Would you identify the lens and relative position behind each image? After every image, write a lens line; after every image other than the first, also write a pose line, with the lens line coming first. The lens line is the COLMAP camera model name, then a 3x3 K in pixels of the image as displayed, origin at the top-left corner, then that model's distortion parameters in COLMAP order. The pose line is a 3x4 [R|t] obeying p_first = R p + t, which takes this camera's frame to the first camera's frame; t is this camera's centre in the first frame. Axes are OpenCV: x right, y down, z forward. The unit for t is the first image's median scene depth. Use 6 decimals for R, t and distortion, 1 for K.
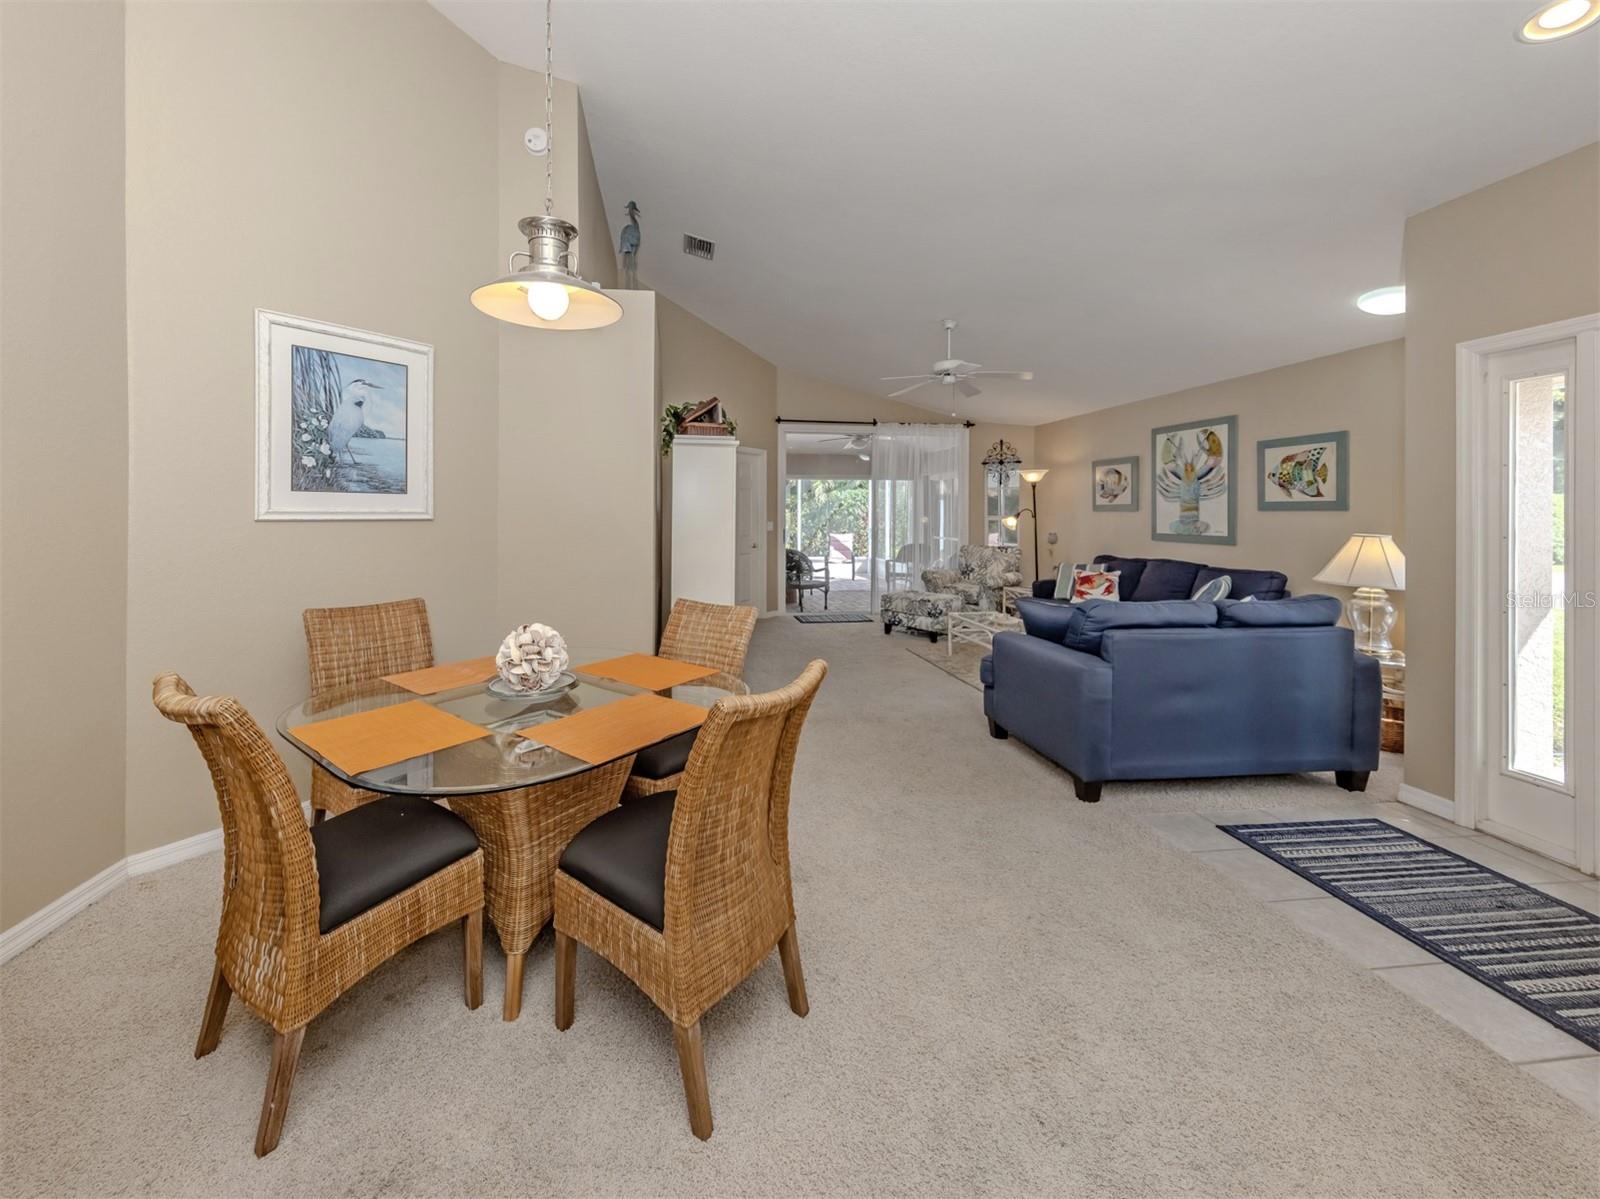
lens RADIAL K [[623.1, 0, 751.2], [0, 623.1, 509.4], [0, 0, 1]] dist [0.007782, -0.001031]
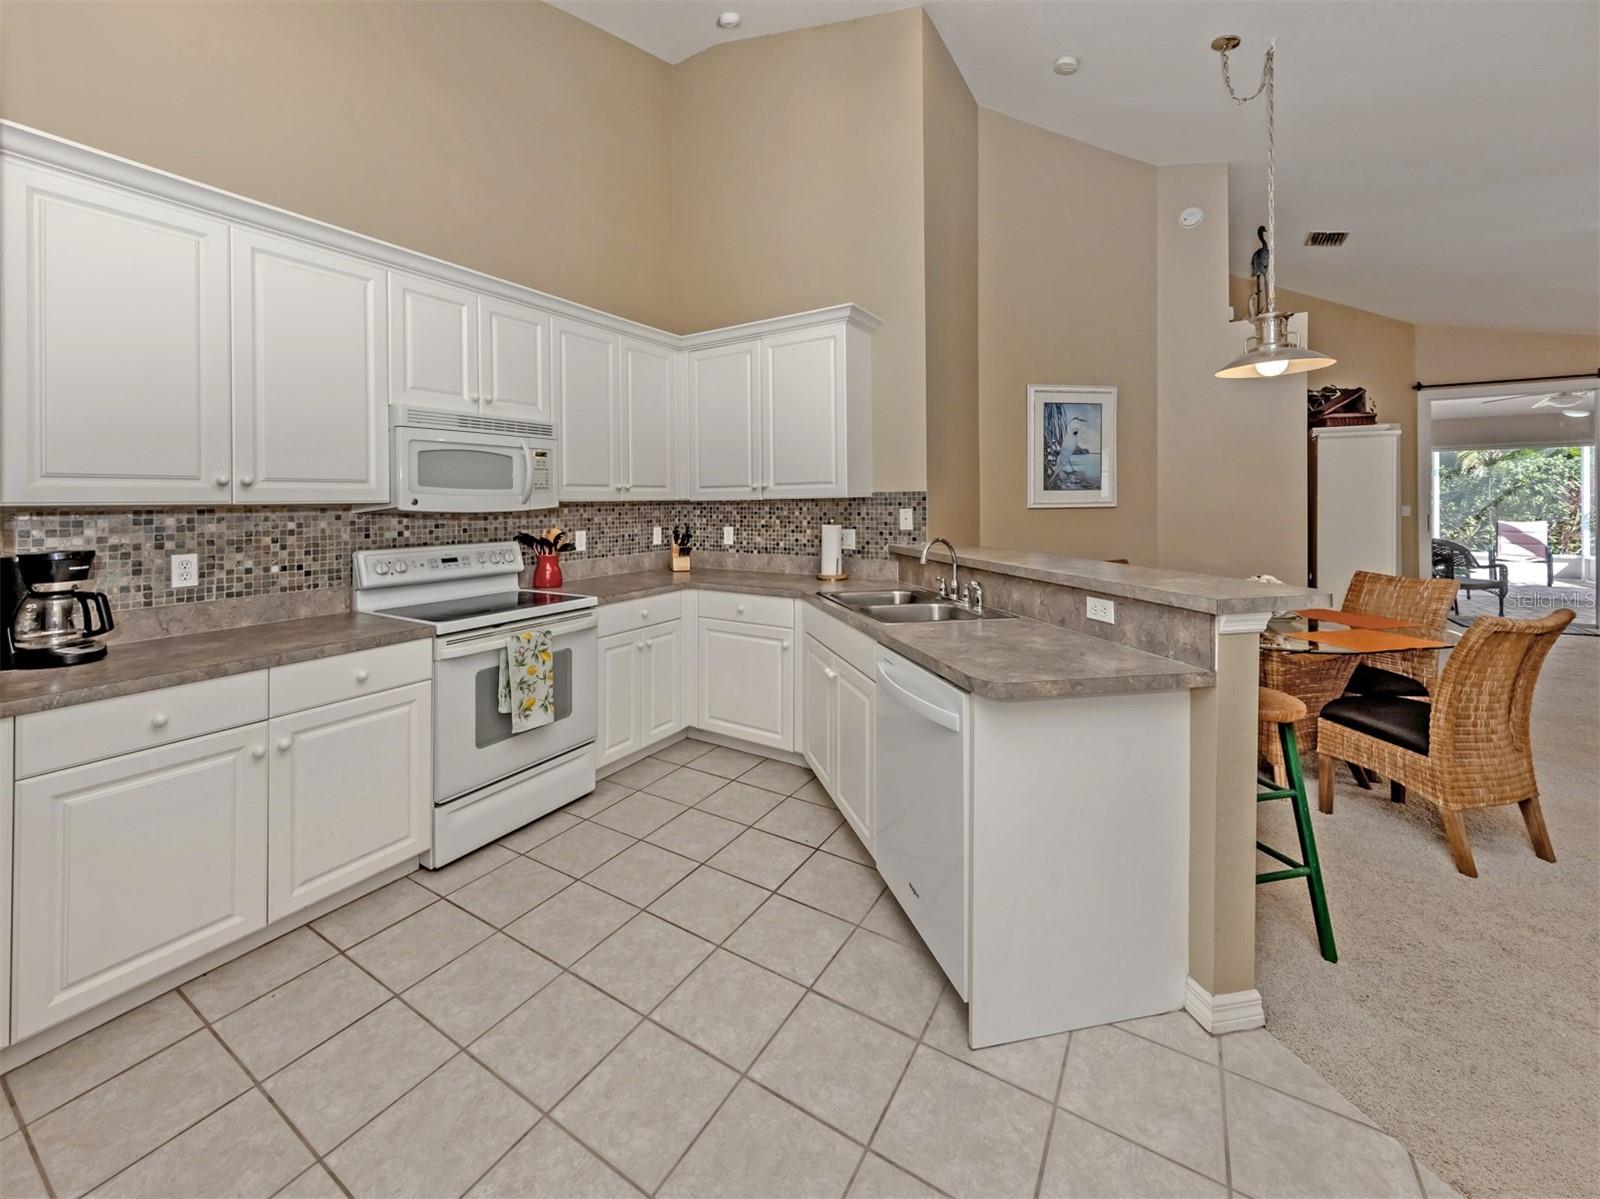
lens RADIAL K [[646.2, 0, 770.1], [0, 646.2, 499.4], [0, 0, 1]] dist [0.008373, 0.001018]
pose [[0.765014, -0.009467, -0.643944, -0.097361], [0.016660, 0.999848, 0.005093, -0.014039], [0.643798, -0.014624, 0.765056, -0.406359]]
